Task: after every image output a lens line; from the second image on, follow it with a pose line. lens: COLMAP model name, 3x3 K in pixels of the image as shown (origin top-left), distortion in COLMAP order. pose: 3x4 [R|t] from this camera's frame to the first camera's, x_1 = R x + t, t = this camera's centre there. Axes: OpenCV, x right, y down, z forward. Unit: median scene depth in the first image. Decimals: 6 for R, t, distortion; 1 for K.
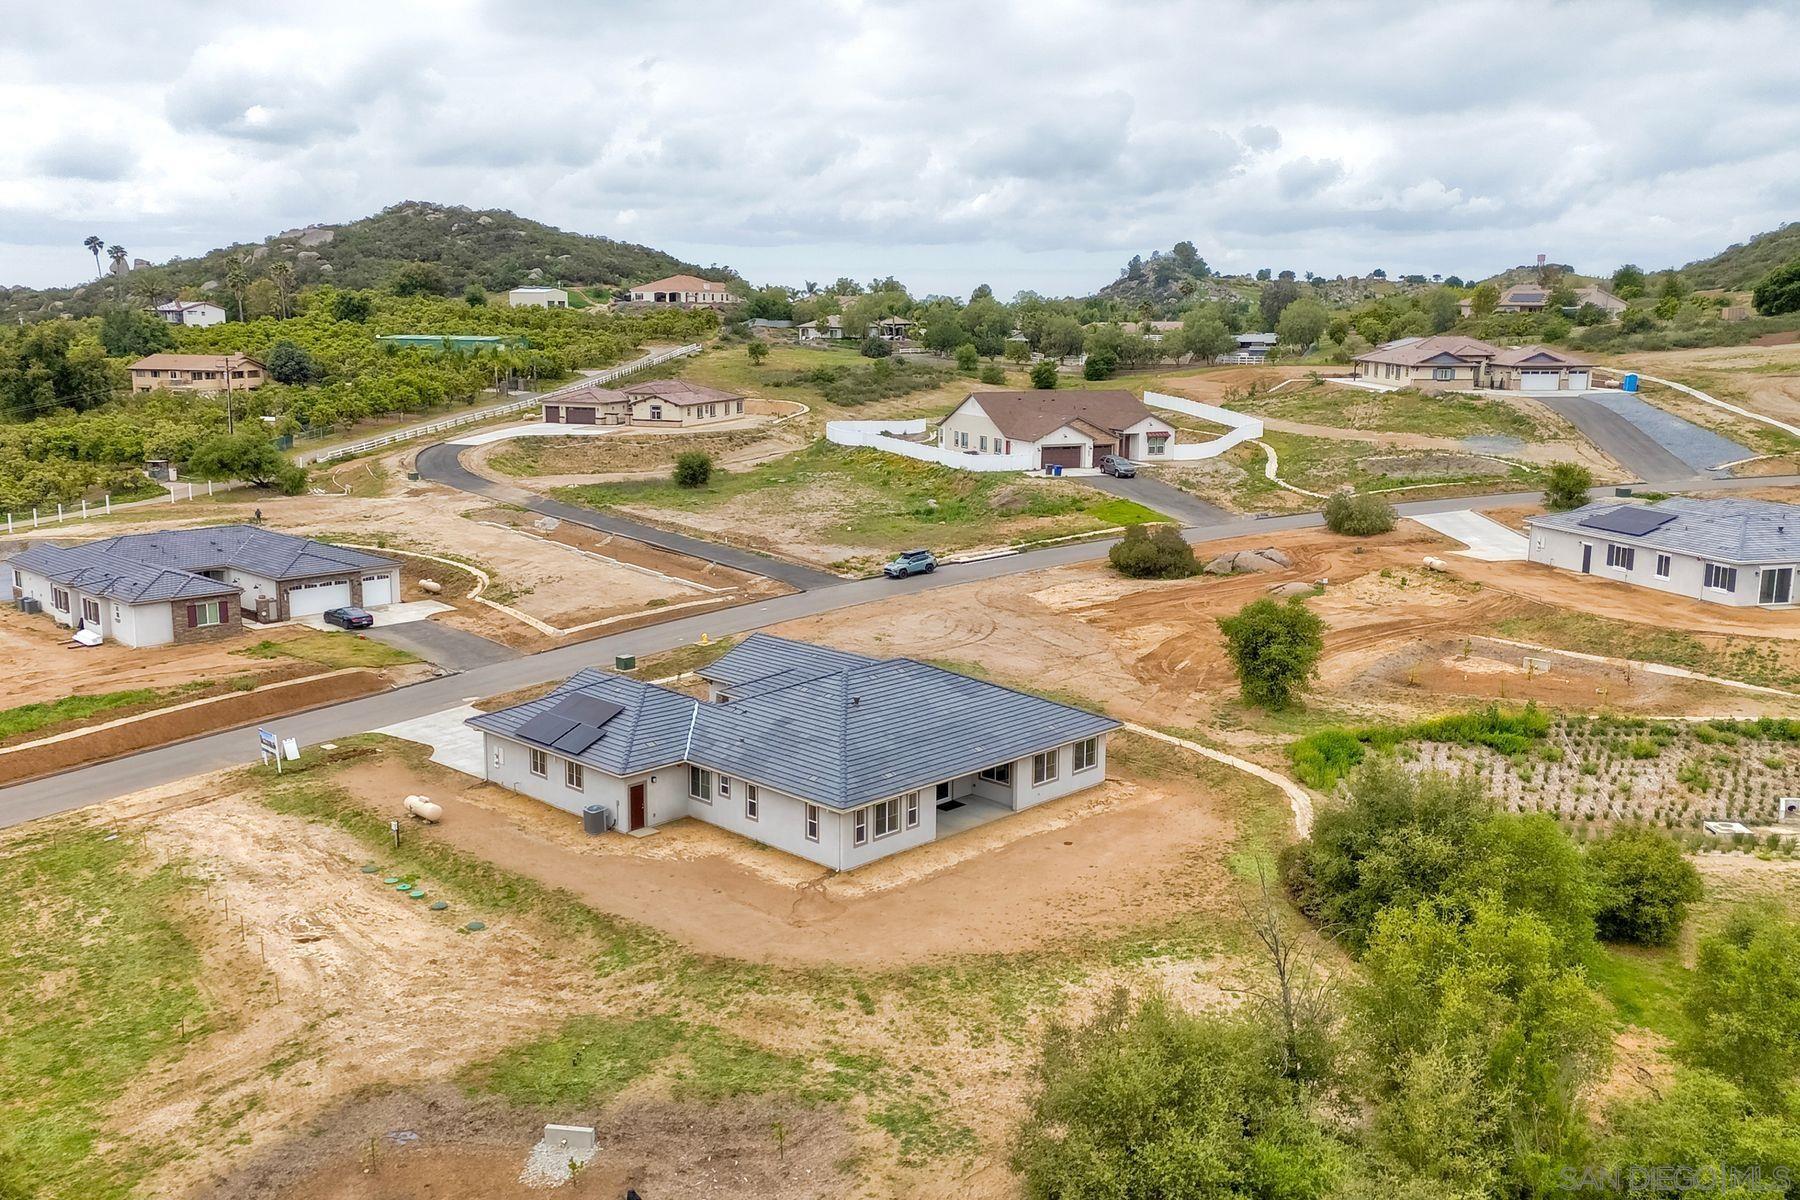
lens RADIAL K [[1535.1, 0, 871.1], [0, 1535.1, 593.6], [0, 0, 1]] dist [0.109634, -0.188000]
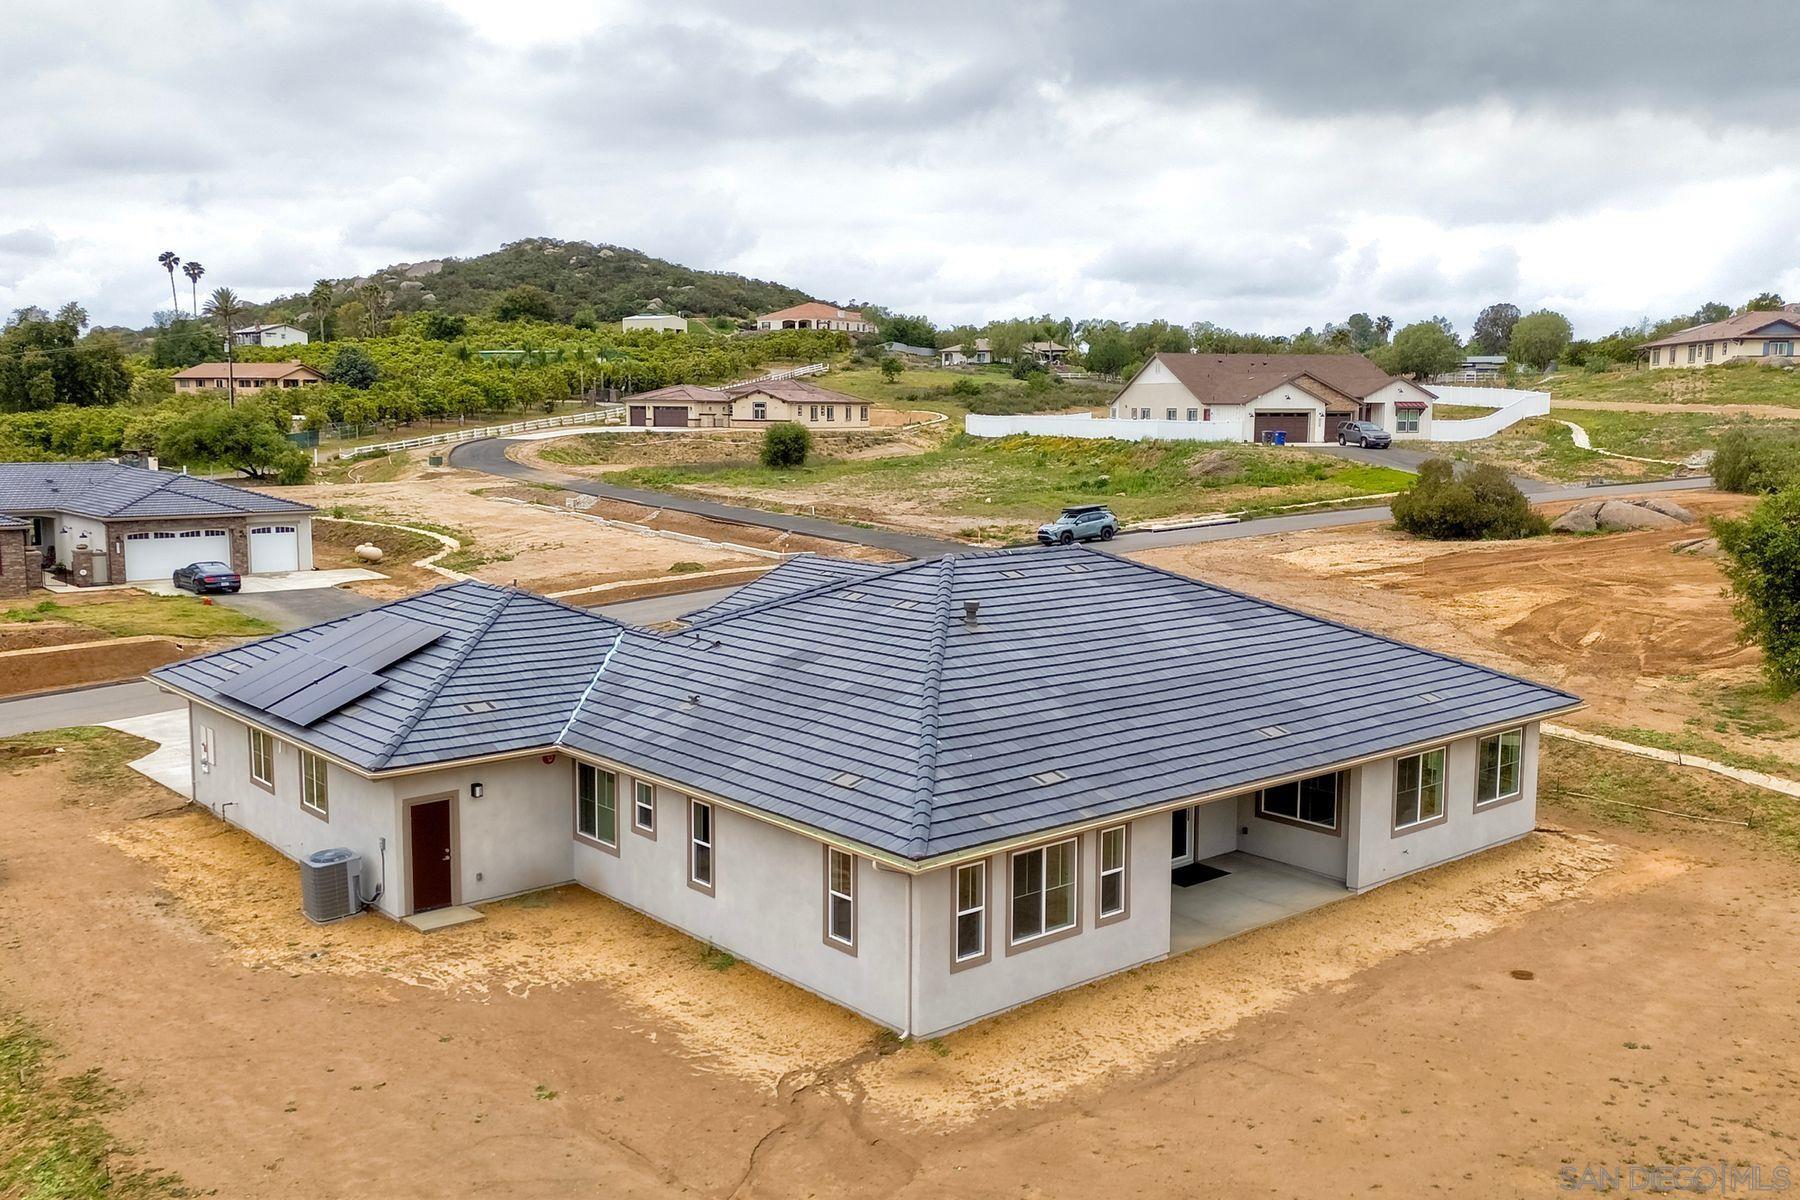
lens RADIAL K [[1560.6, 0, 914.1], [0, 1560.6, 606.8], [0, 0, 1]] dist [0.091494, -0.120611]
pose [[0.997508, 0.010536, -0.069768, 0.002397], [-0.014211, 0.998525, -0.052400, 0.049692], [0.069113, 0.053261, 0.996186, 0.315773]]
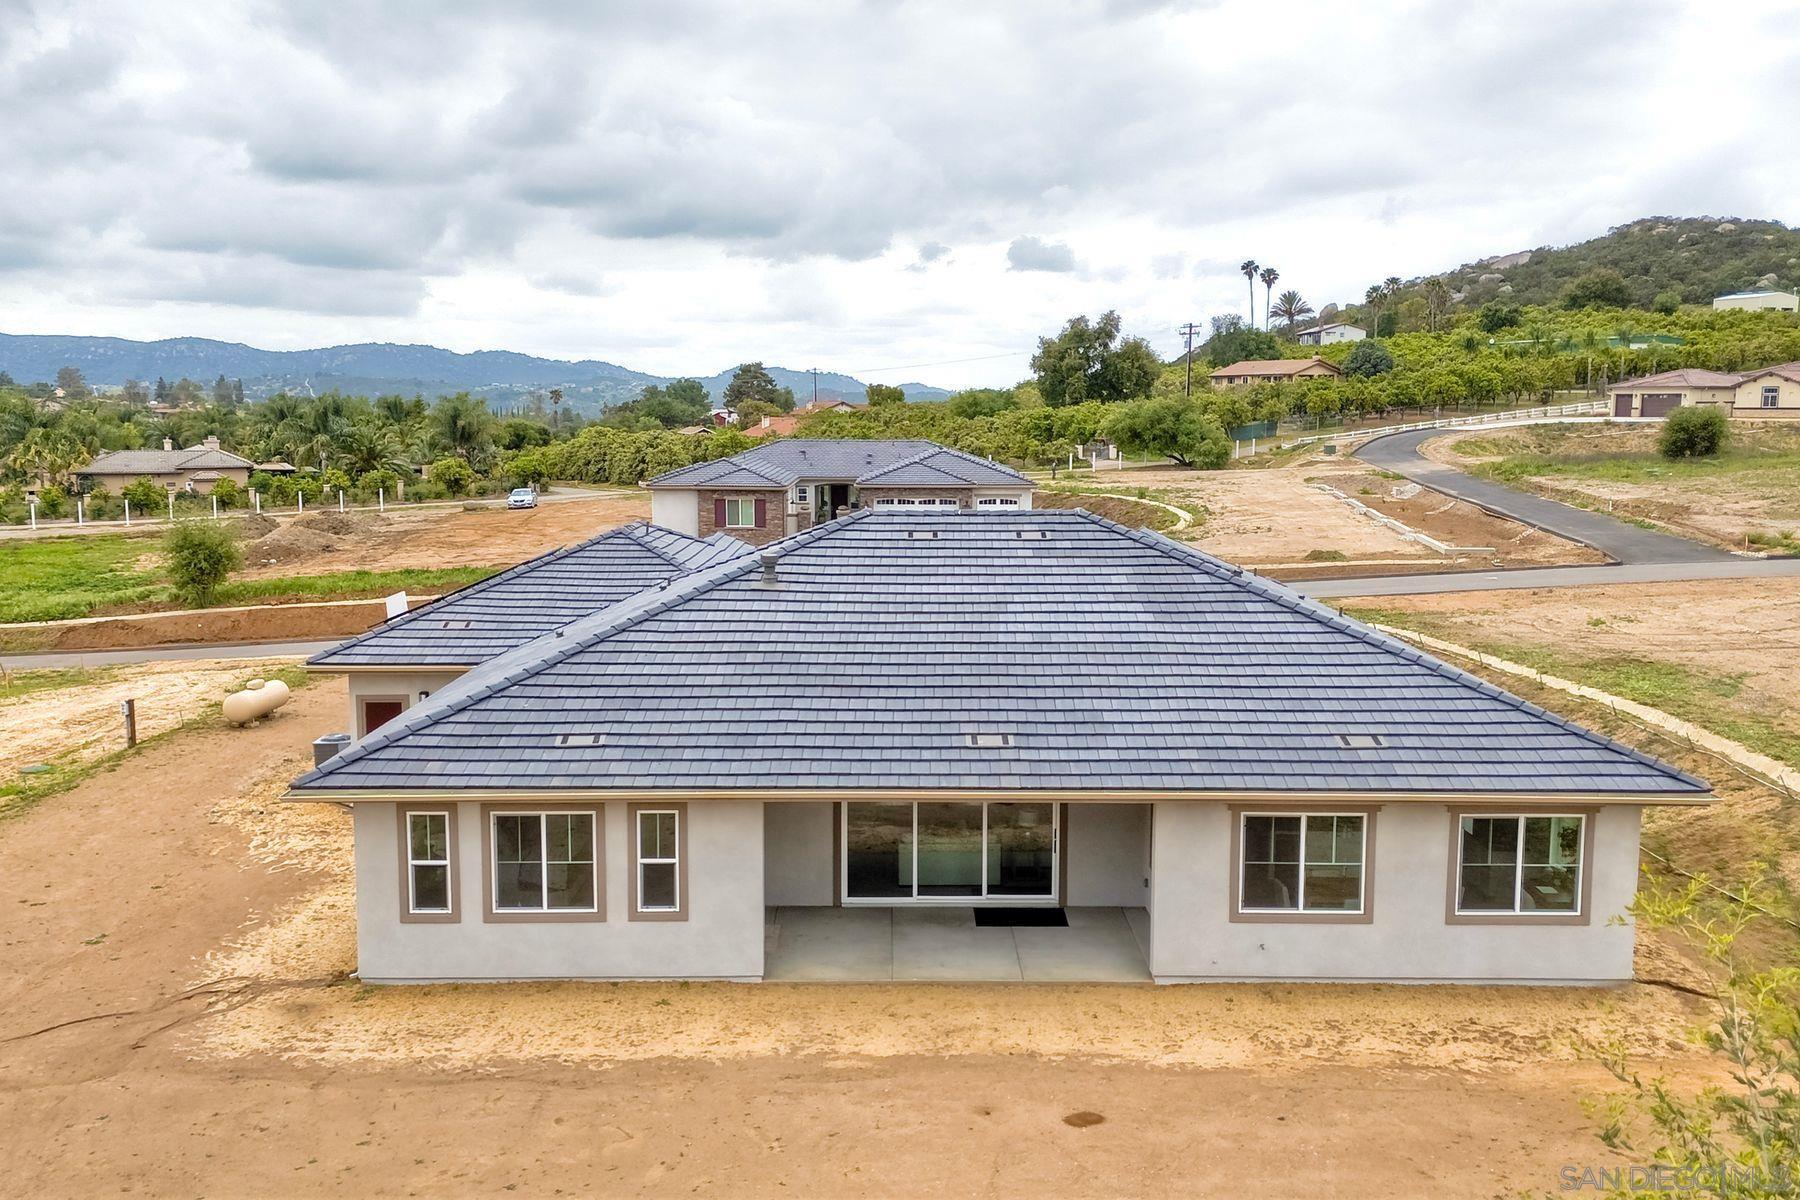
lens RADIAL K [[1560.6, 0, 914.1], [0, 1560.6, 606.8], [0, 0, 1]] dist [0.091494, -0.120611]
pose [[0.713033, 0.088347, -0.695542, 0.152331], [-0.125191, 0.992130, -0.002320, 0.041583], [0.689863, 0.088730, 0.718482, 0.411179]]
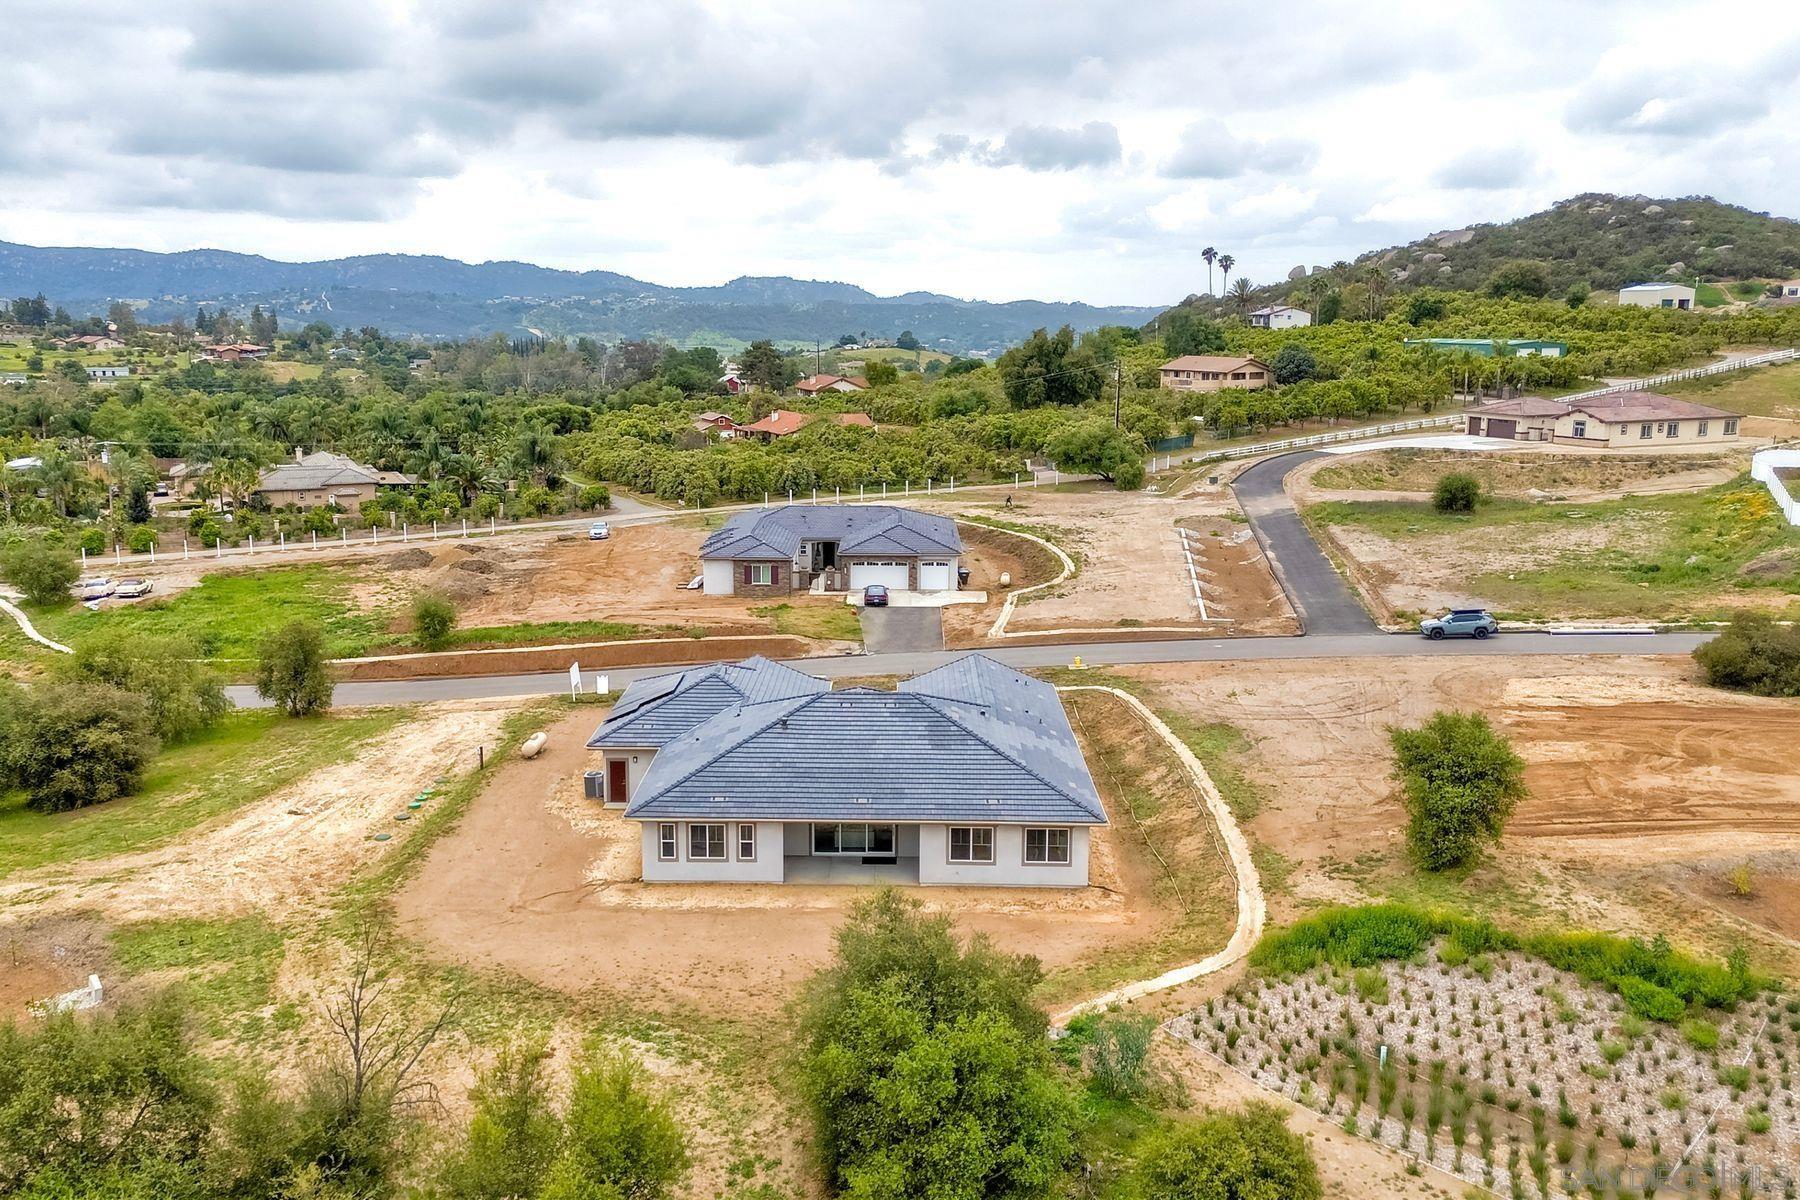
lens RADIAL K [[1551.6, 0, 871.0], [0, 1551.6, 598.9], [0, 0, 1]] dist [0.089831, -0.114773]
pose [[0.690585, 0.129441, -0.711573, 0.382556], [-0.129617, 0.990076, 0.054309, -0.035525], [0.711541, 0.054727, 0.700510, 0.196814]]
